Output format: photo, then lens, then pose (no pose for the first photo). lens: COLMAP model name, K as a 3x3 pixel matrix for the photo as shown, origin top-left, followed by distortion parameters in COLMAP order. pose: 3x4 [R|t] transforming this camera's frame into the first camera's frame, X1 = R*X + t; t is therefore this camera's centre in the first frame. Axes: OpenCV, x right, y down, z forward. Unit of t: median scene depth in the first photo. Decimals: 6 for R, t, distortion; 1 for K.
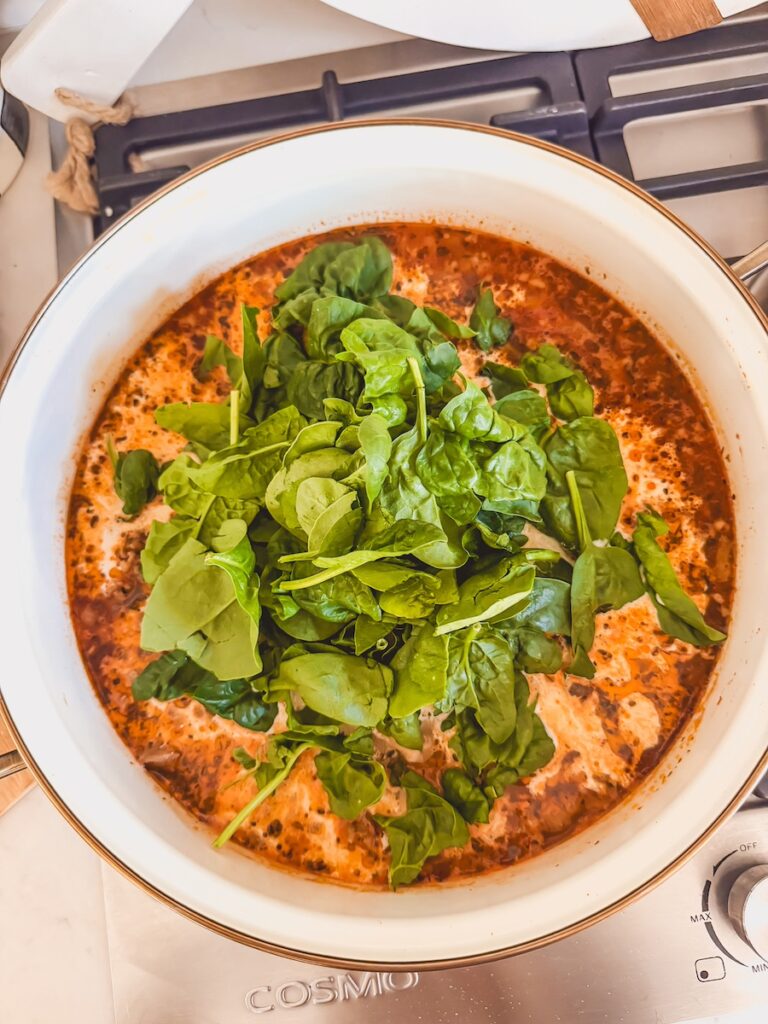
lens RADIAL K [[734.3, 0, 385.9], [0, 734.3, 497.7], [0, 0, 1]] dist [0.046328, -0.164648]
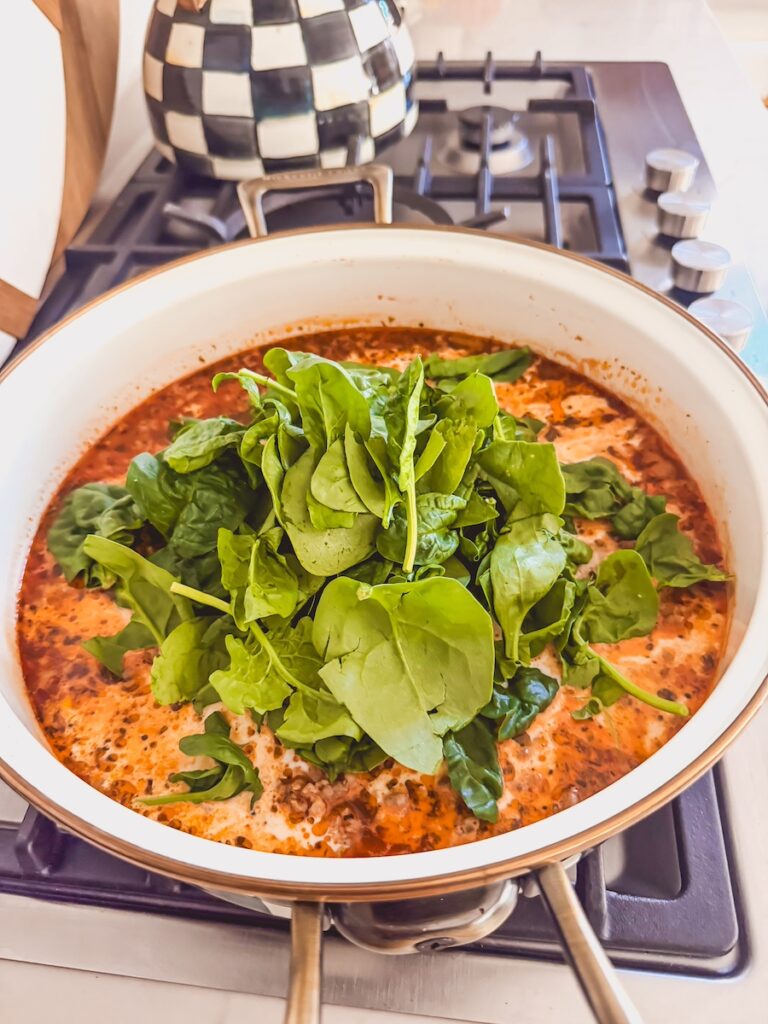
lens RADIAL K [[734.3, 0, 385.9], [0, 734.3, 497.7], [0, 0, 1]] dist [0.046328, -0.164648]
pose [[0.265427, -0.712935, 0.649056, -0.588721], [0.951167, 0.303660, -0.055427, 0.102857], [-0.157577, 0.632072, 0.758719, 0.227565]]
